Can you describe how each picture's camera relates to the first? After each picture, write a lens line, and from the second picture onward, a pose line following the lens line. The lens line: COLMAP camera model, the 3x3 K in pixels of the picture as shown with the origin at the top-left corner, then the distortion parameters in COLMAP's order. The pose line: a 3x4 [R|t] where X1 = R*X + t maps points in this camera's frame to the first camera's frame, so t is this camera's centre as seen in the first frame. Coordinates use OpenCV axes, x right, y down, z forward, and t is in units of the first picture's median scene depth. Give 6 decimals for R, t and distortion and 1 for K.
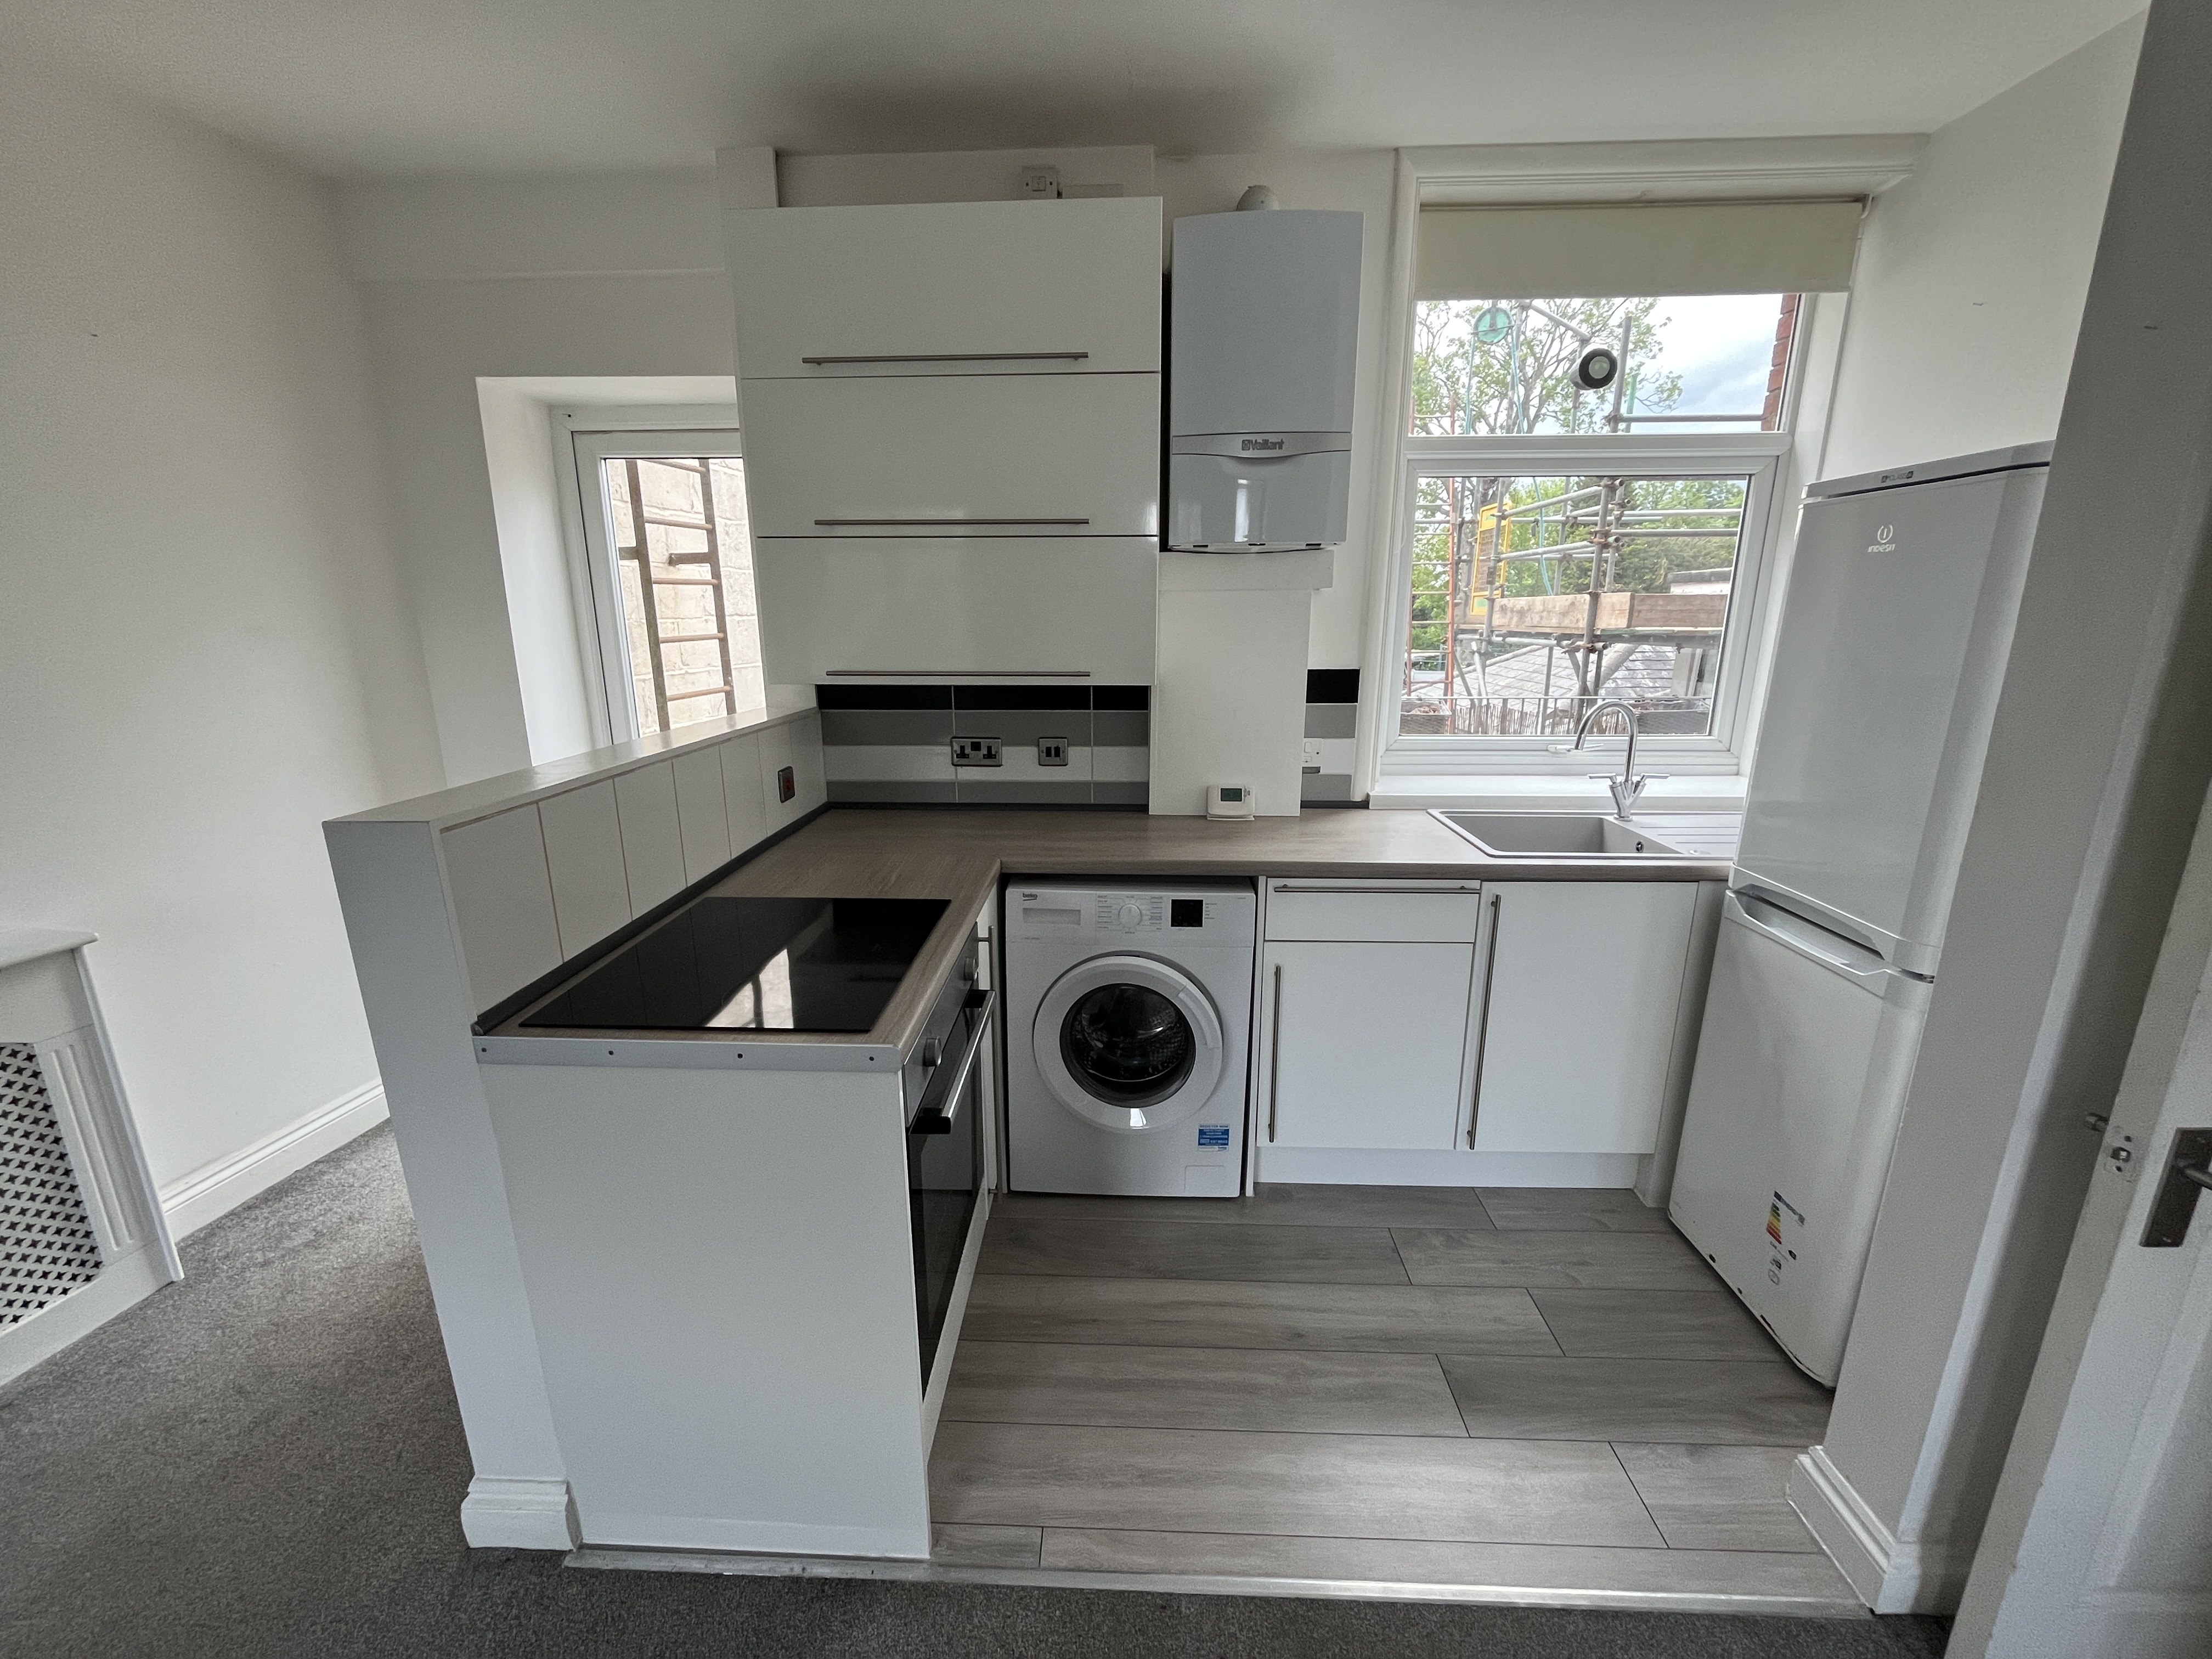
lens RADIAL K [[890.9, 0, 1097.9], [0, 890.9, 829.4], [0, 0, 1]] dist [-0.003961, -0.000456]
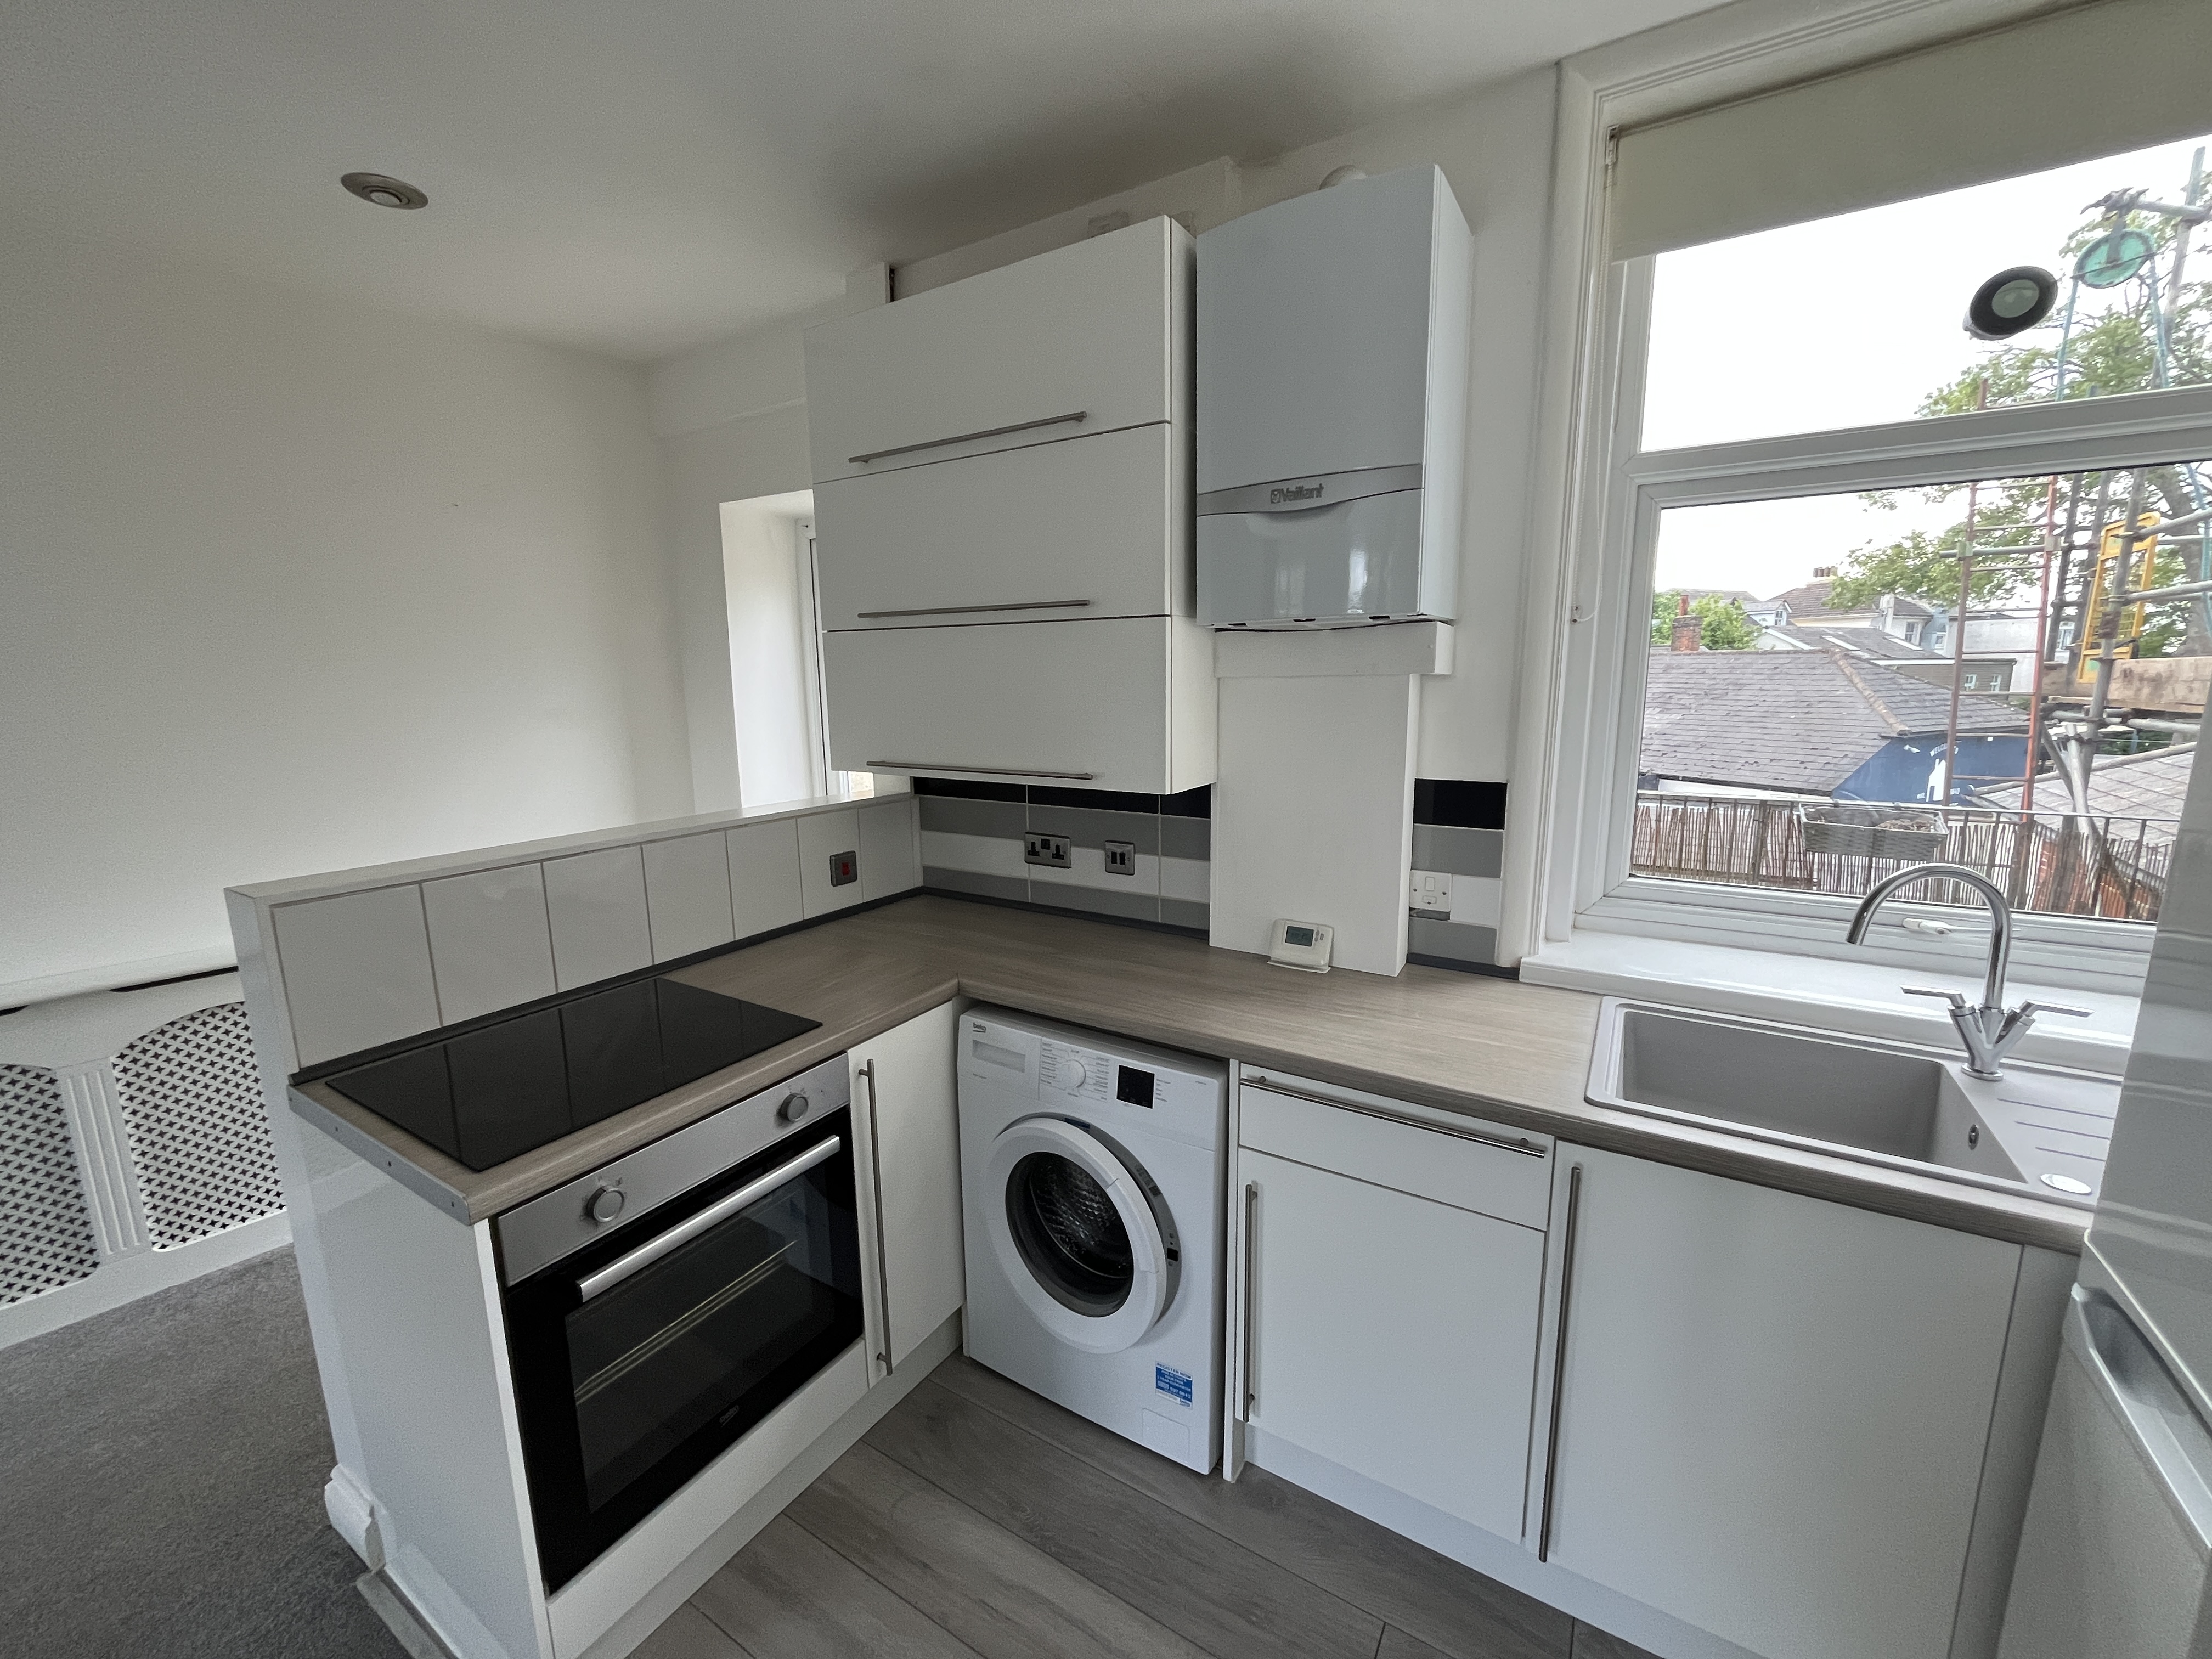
lens RADIAL K [[890.9, 0, 1097.9], [0, 890.9, 829.4], [0, 0, 1]] dist [-0.003961, -0.000456]
pose [[0.870596, 0.078354, -0.485719, 0.395037], [-0.109977, 0.993249, -0.036895, -0.089895], [0.479549, 0.085539, 0.873336, 0.251594]]
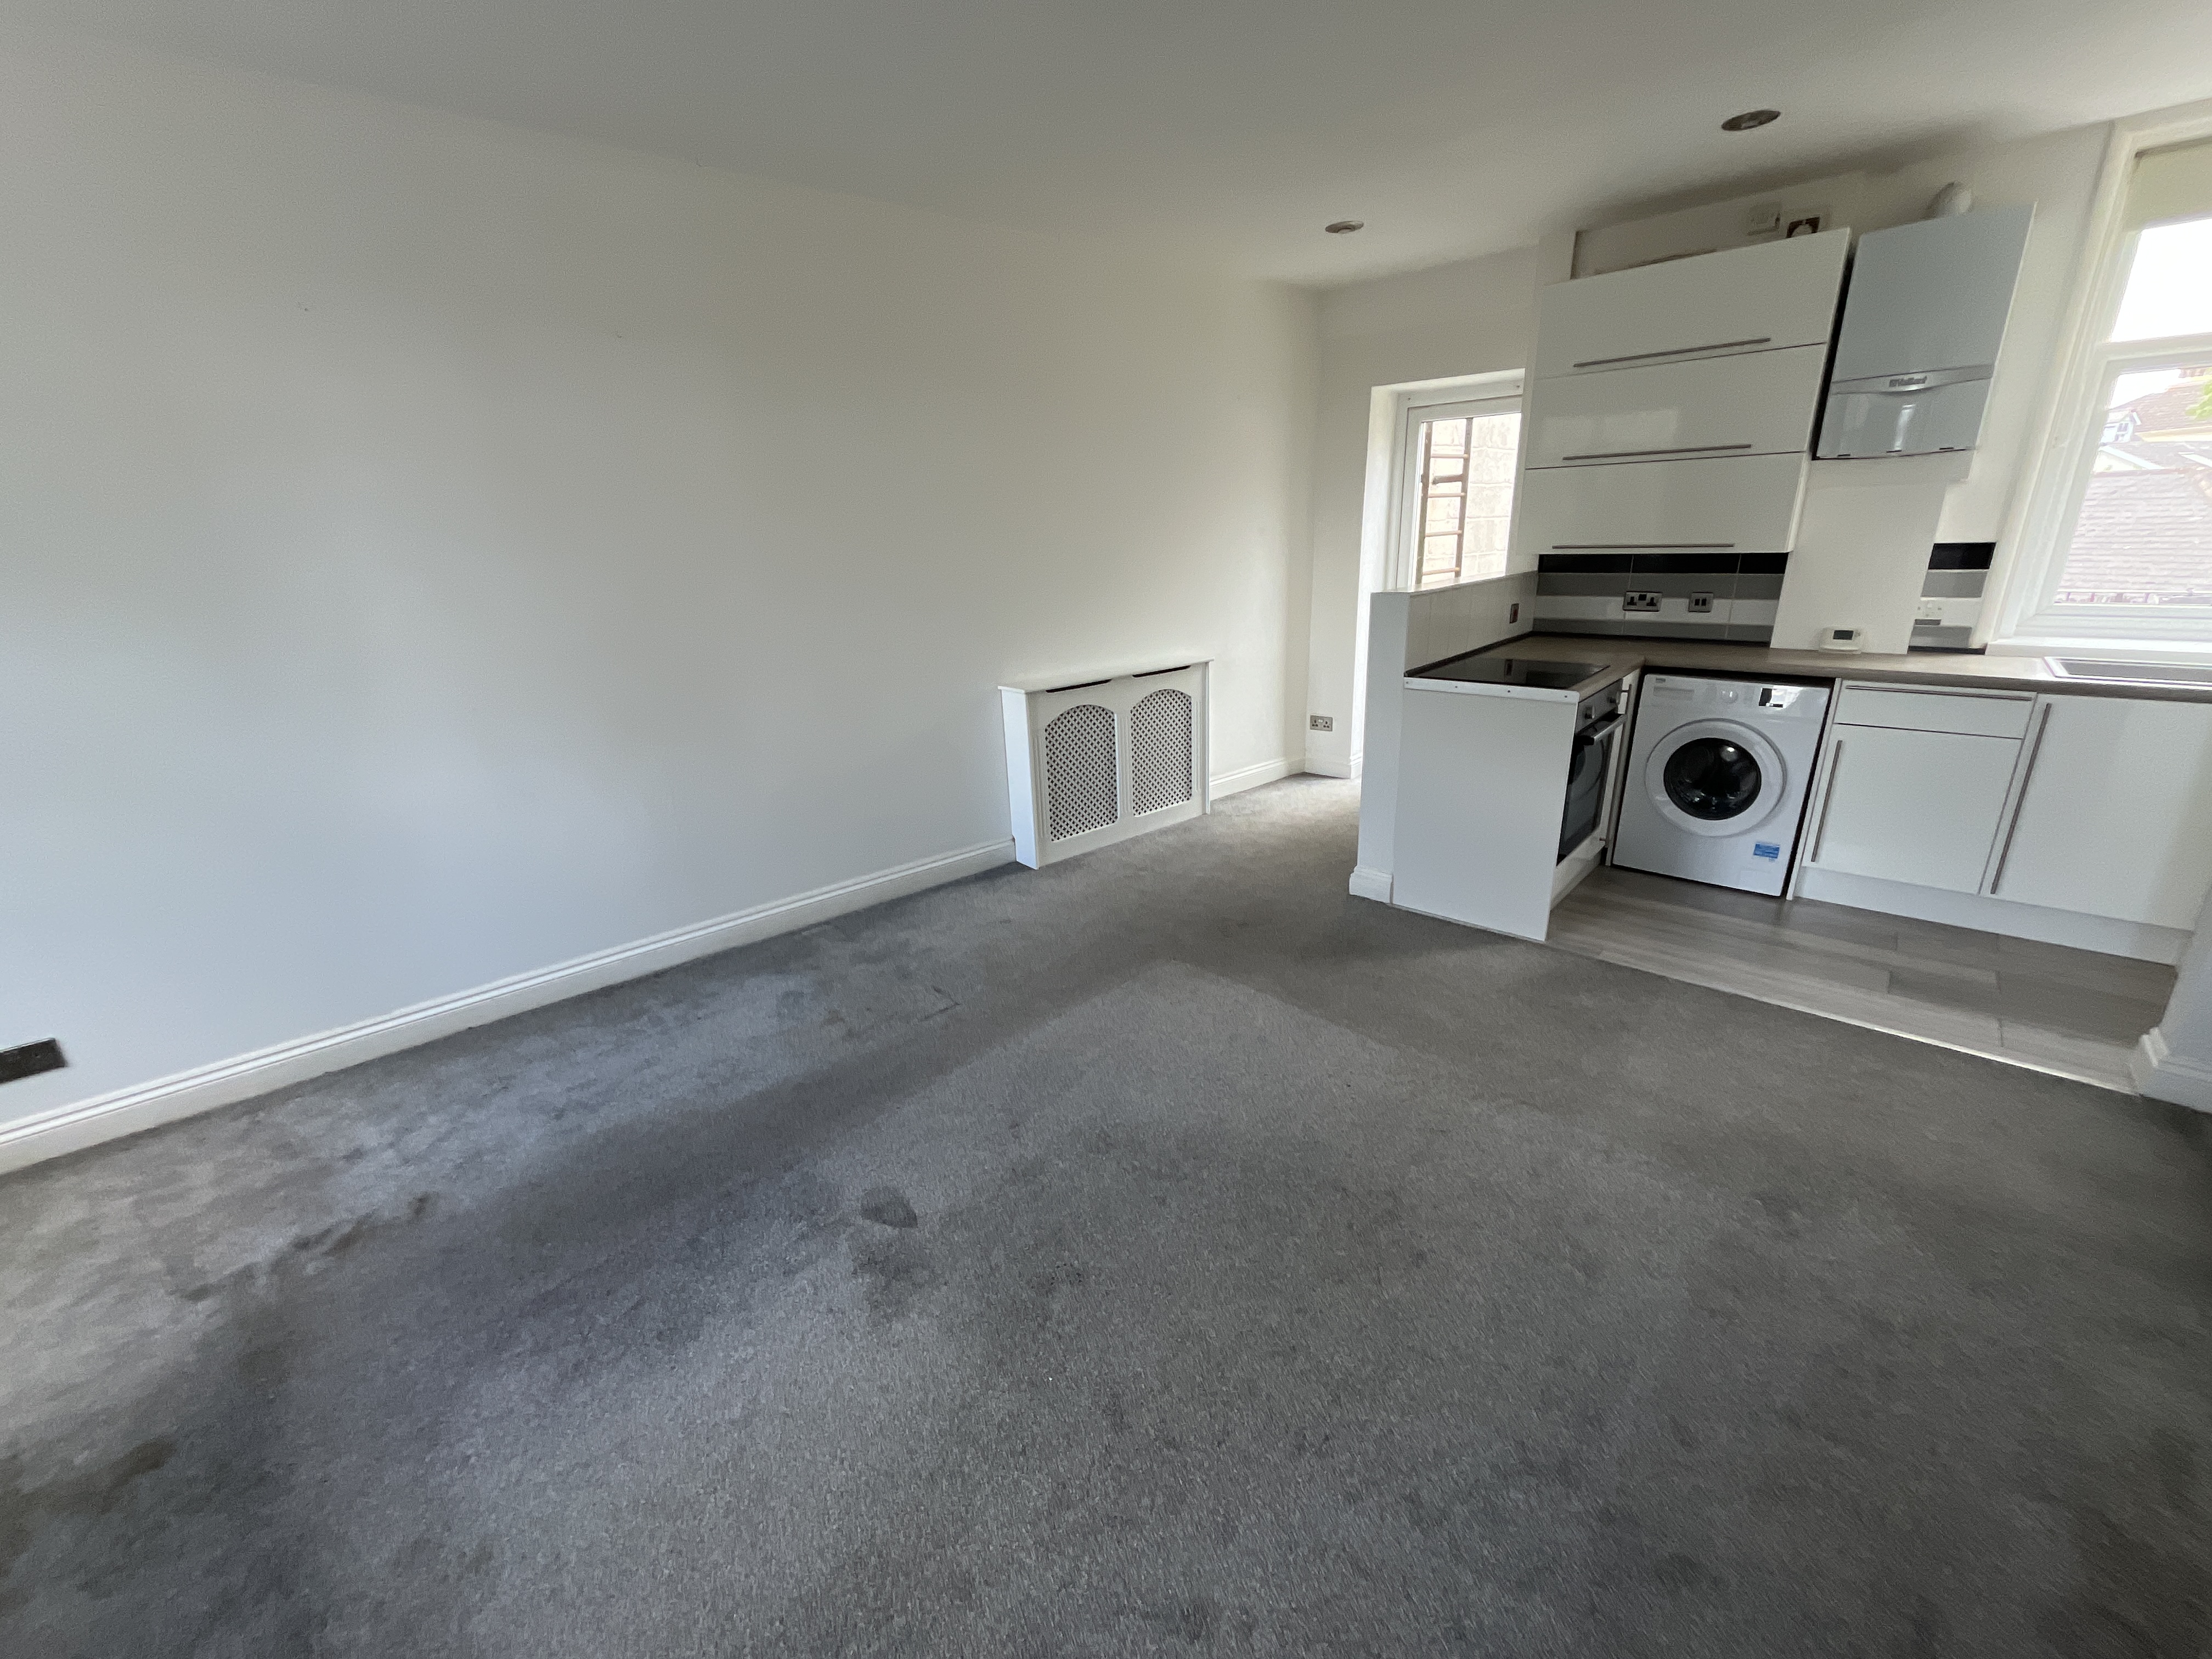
lens RADIAL K [[888.4, 0, 1091.8], [0, 888.4, 829.8], [0, 0, 1]] dist [-0.007336, -0.000062]
pose [[0.769442, 0.178756, -0.613192, 0.158918], [-0.118639, 0.983331, 0.137788, 0.229102], [0.627601, -0.033271, 0.777824, -0.904413]]
